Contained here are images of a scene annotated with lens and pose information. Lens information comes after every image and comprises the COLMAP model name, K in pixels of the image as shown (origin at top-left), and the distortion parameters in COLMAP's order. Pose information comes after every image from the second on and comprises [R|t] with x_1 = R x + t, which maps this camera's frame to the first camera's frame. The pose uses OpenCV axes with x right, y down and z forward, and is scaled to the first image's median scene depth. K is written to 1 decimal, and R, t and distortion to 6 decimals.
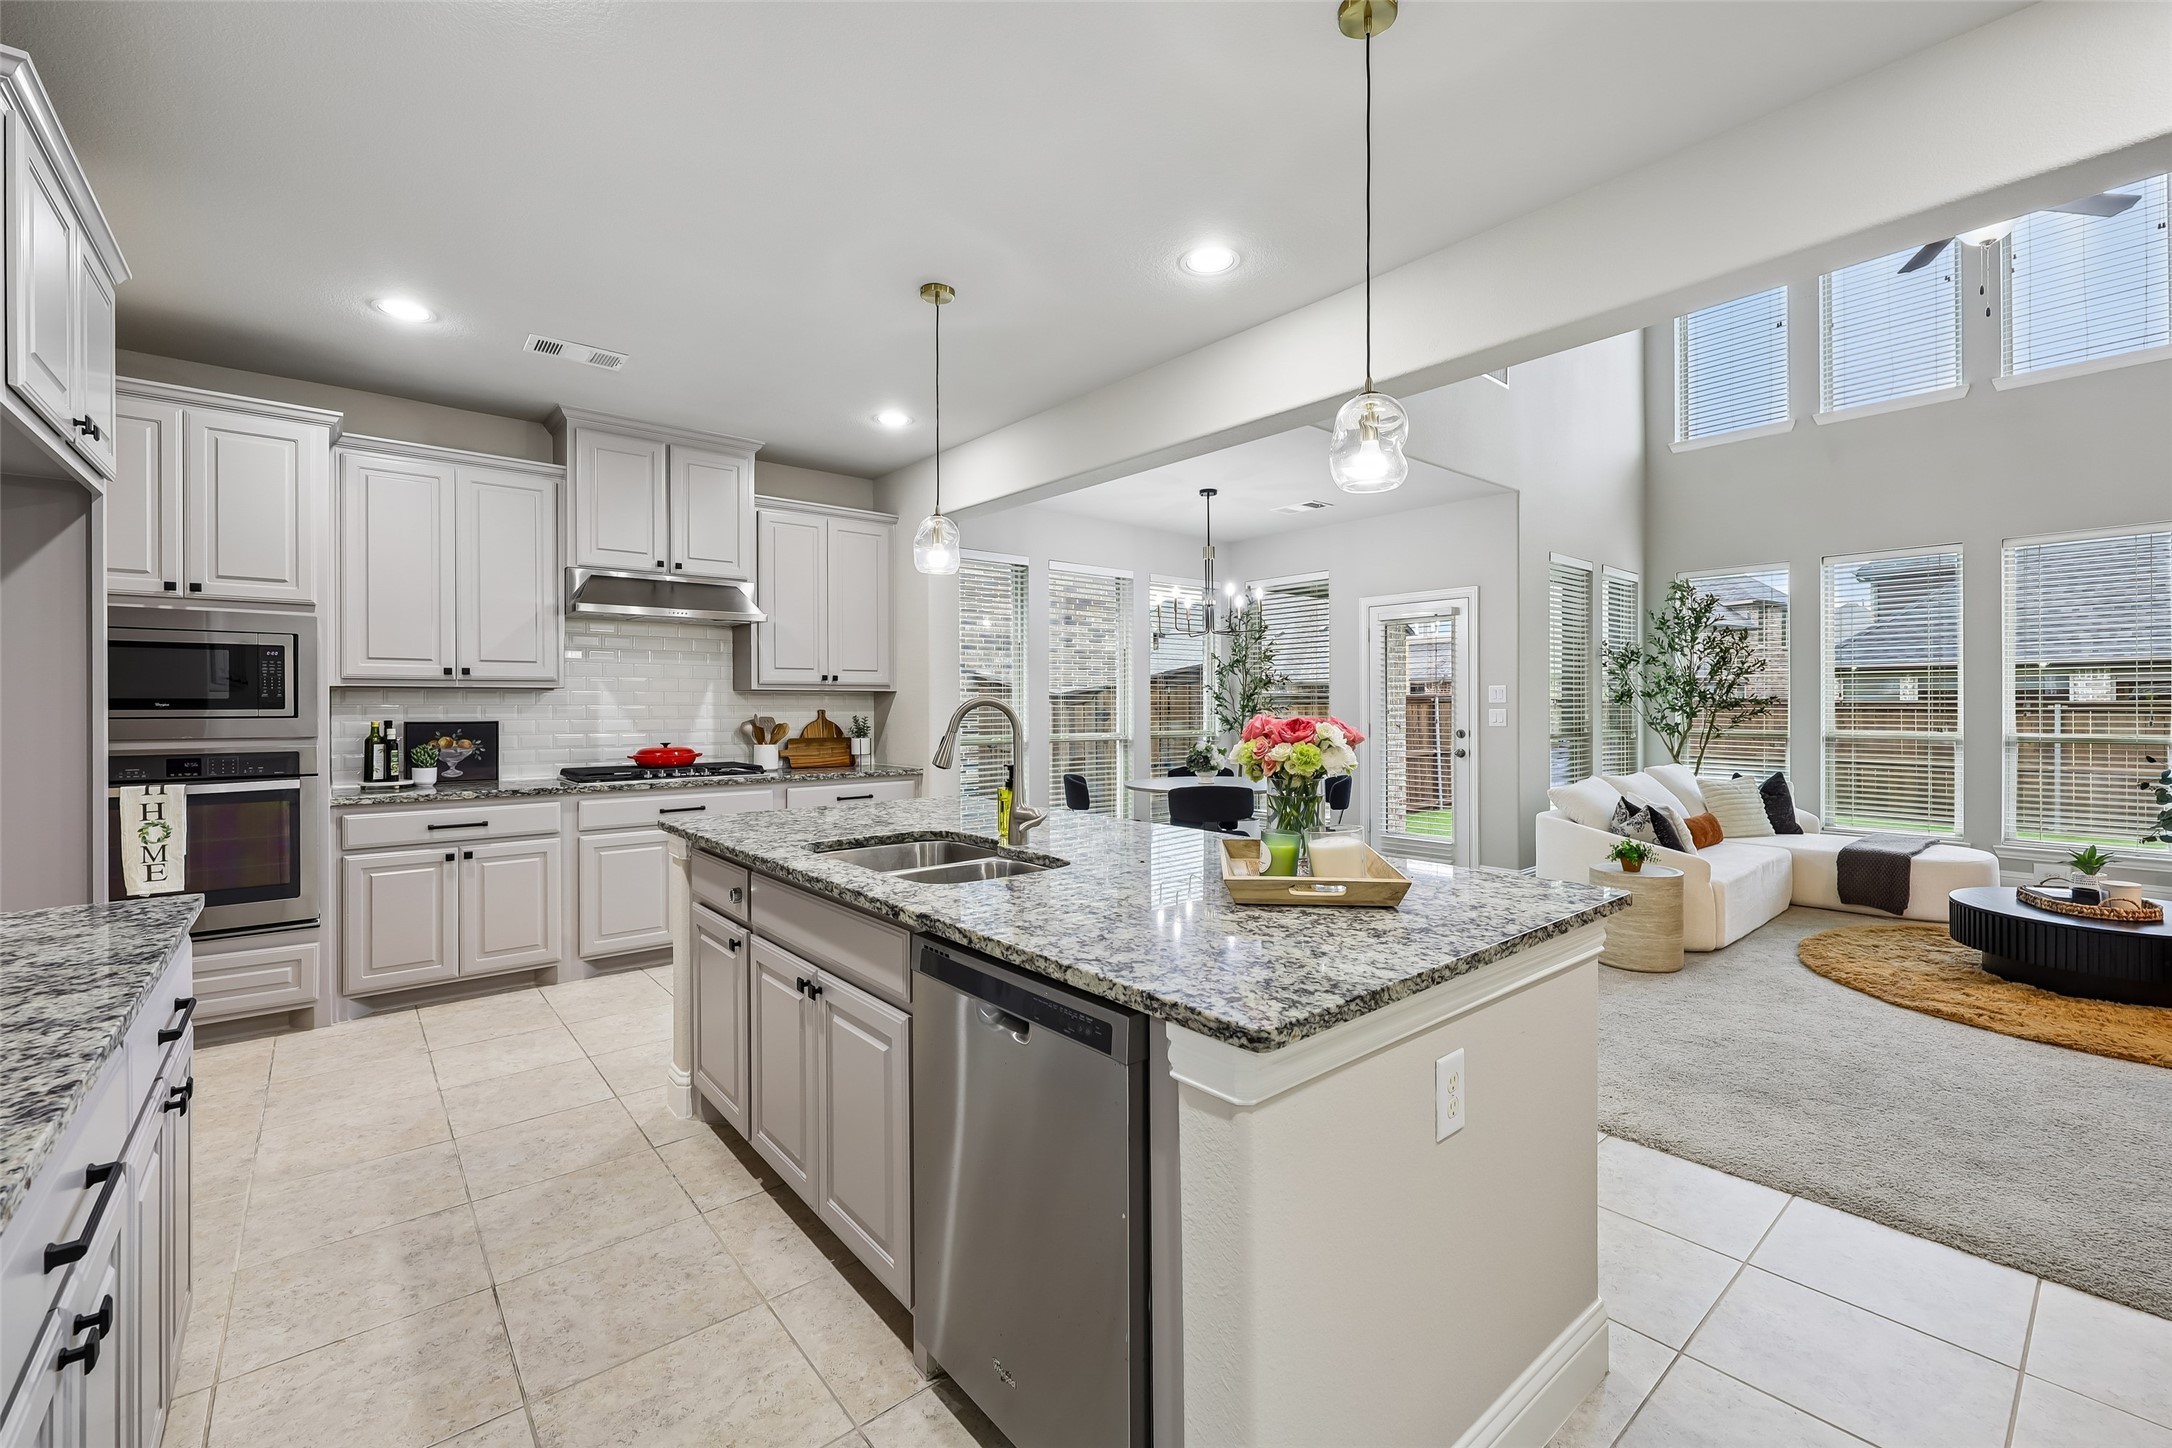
lens RADIAL K [[892.9, 0, 1077.4], [0, 892.9, 707.4], [0, 0, 1]] dist [-0.001993, -0.000020]
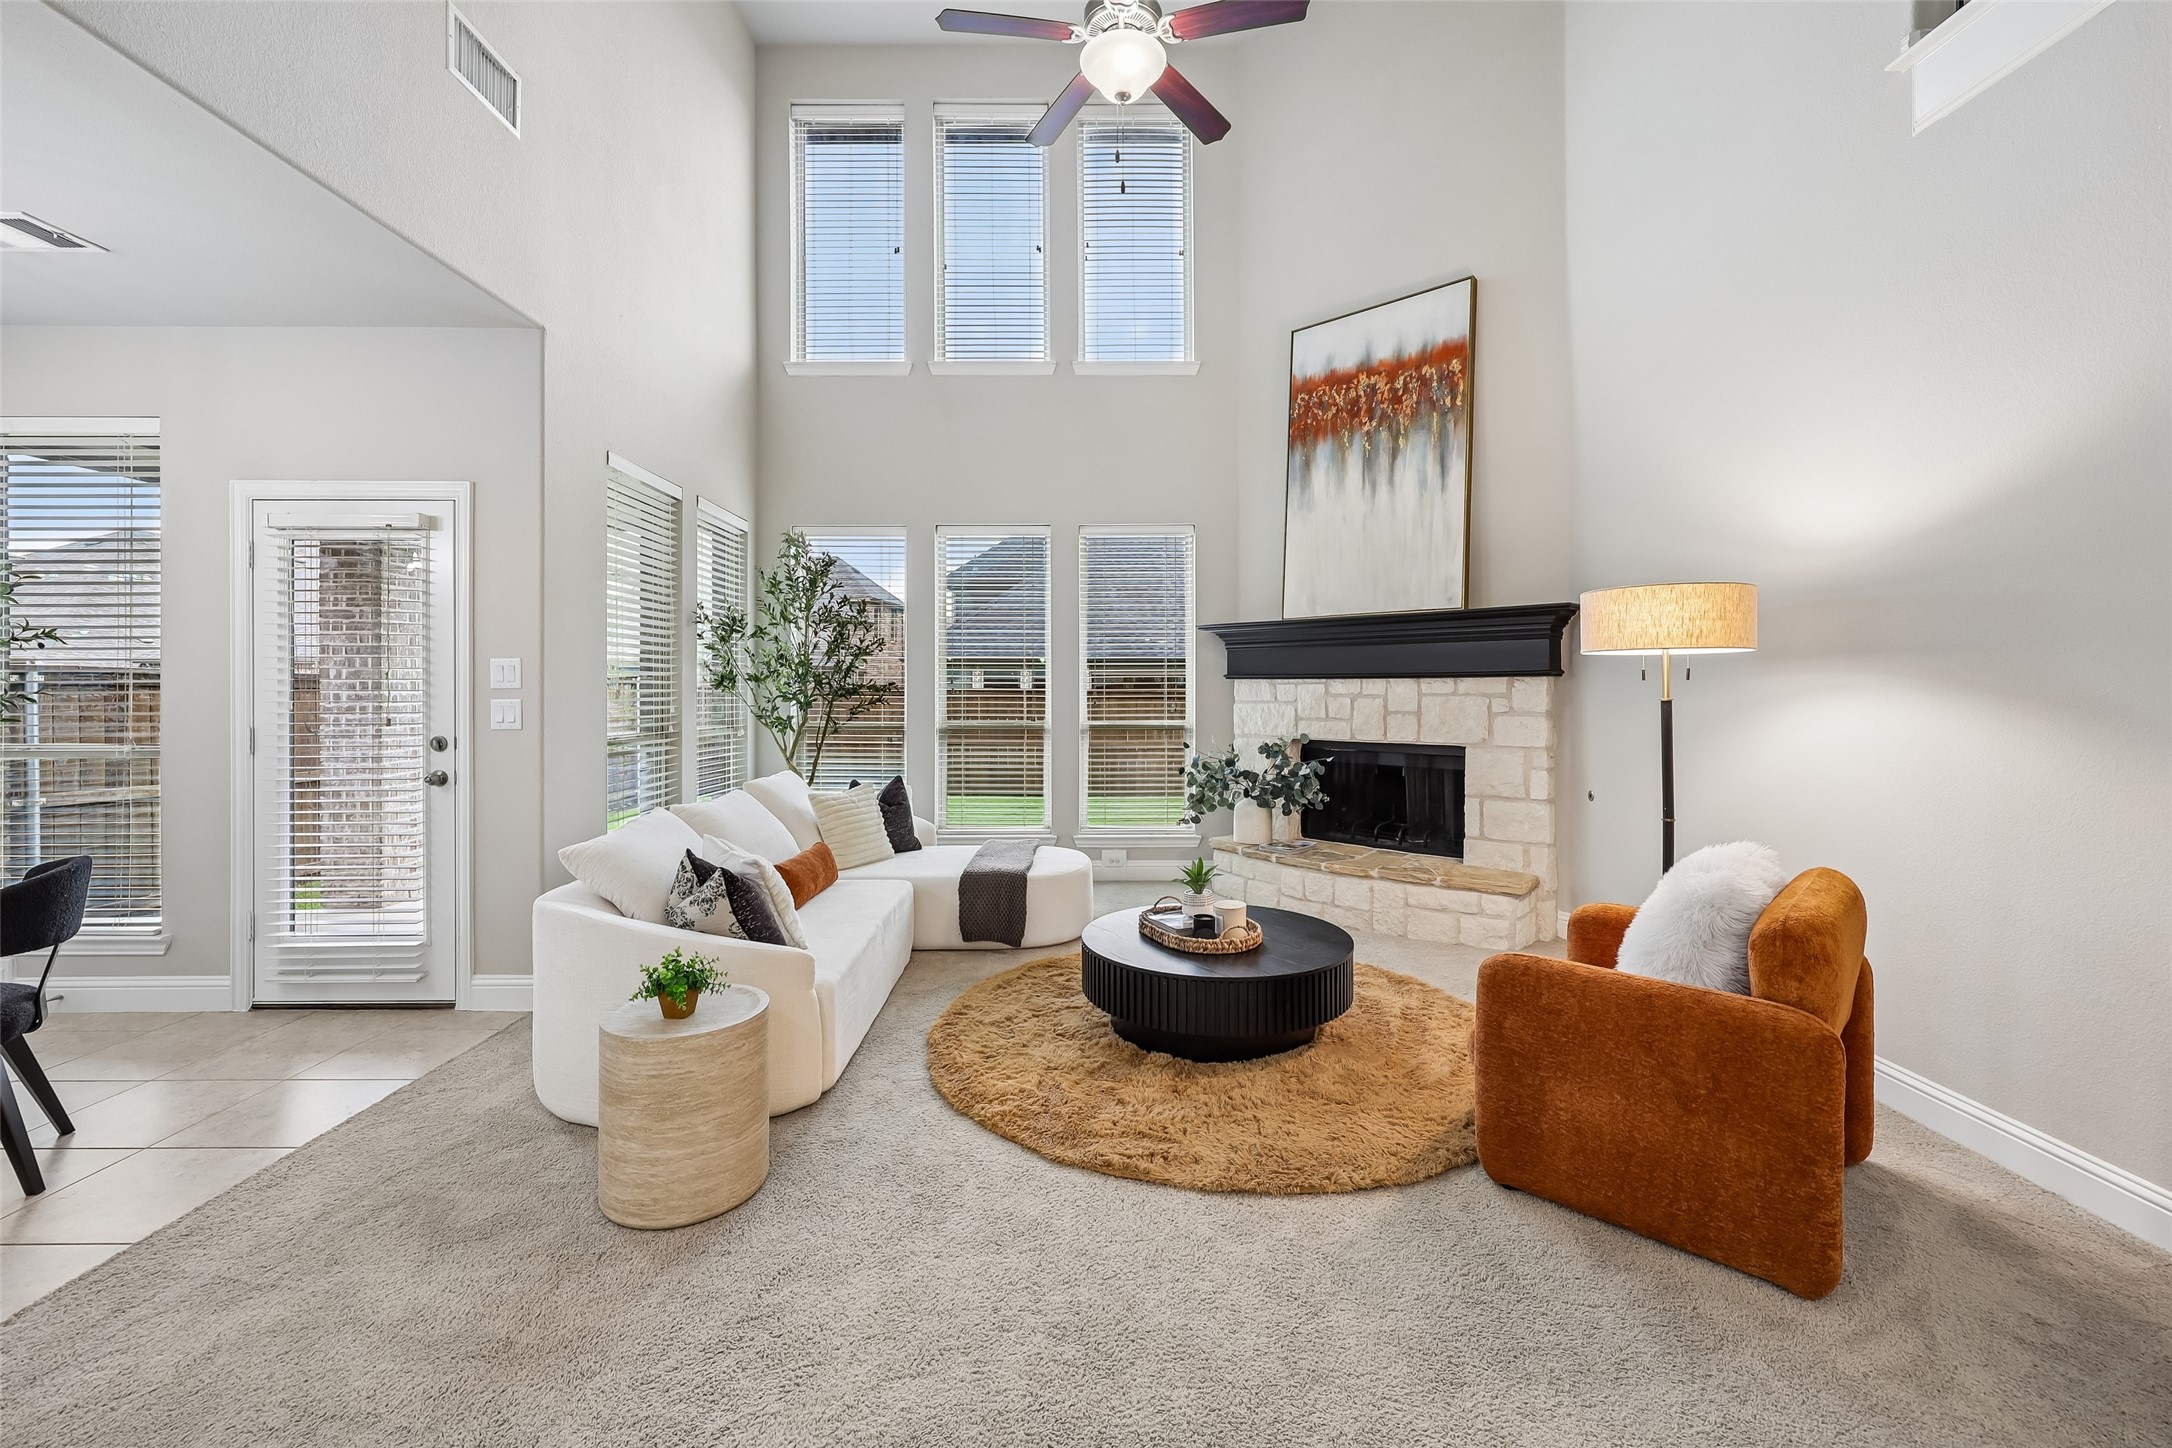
lens RADIAL K [[878.6, 0, 1090.5], [0, 878.6, 690.1], [0, 0, 1]] dist [-0.000153, 0.000041]
pose [[0.626312, 0.002478, 0.779568, 0.248219], [0.000748, 0.999993, -0.003779, -0.001642], [-0.779572, 0.002950, 0.626306, 0.329521]]
